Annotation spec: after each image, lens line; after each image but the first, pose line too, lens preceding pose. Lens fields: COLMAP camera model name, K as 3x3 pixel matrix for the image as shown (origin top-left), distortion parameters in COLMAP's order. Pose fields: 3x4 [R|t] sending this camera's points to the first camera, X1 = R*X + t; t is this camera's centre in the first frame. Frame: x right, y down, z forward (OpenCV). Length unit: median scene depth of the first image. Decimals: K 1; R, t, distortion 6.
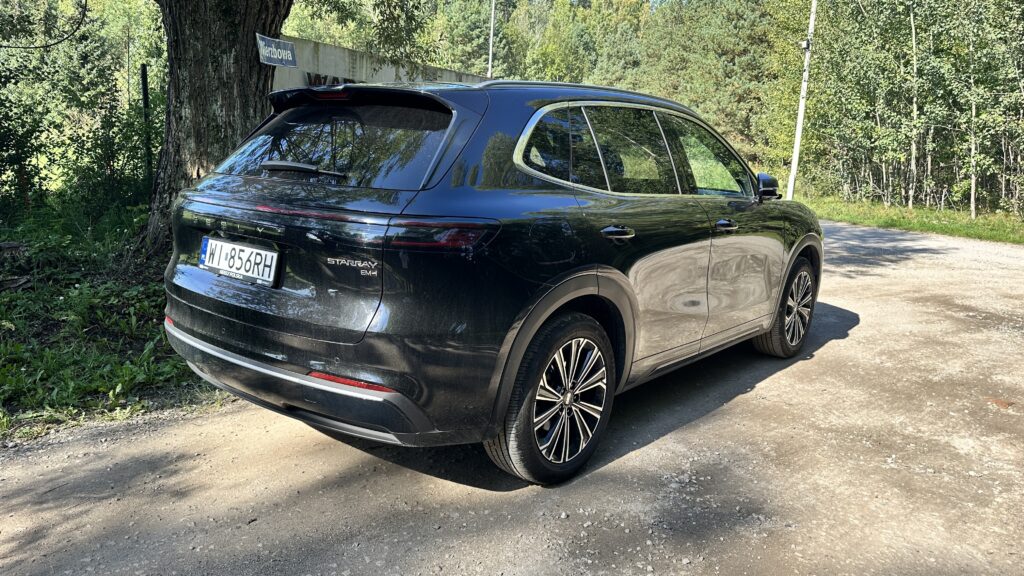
lens RADIAL K [[737.2, 0, 512.6], [0, 737.2, 281.8], [0, 0, 1]] dist [0.009251, -0.034270]
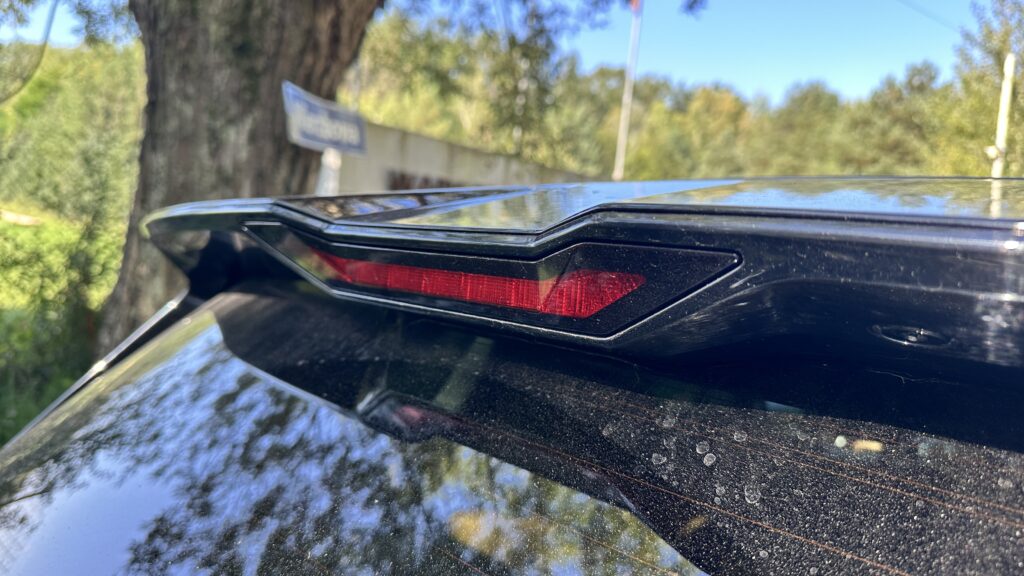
lens RADIAL K [[737.2, 0, 512.6], [0, 737.2, 281.8], [0, 0, 1]] dist [0.009251, -0.034270]
pose [[0.994632, 0.035339, -0.097253, -0.129000], [-0.048202, 0.989906, -0.133275, -0.132599], [0.091561, 0.137247, 0.986296, 0.497413]]
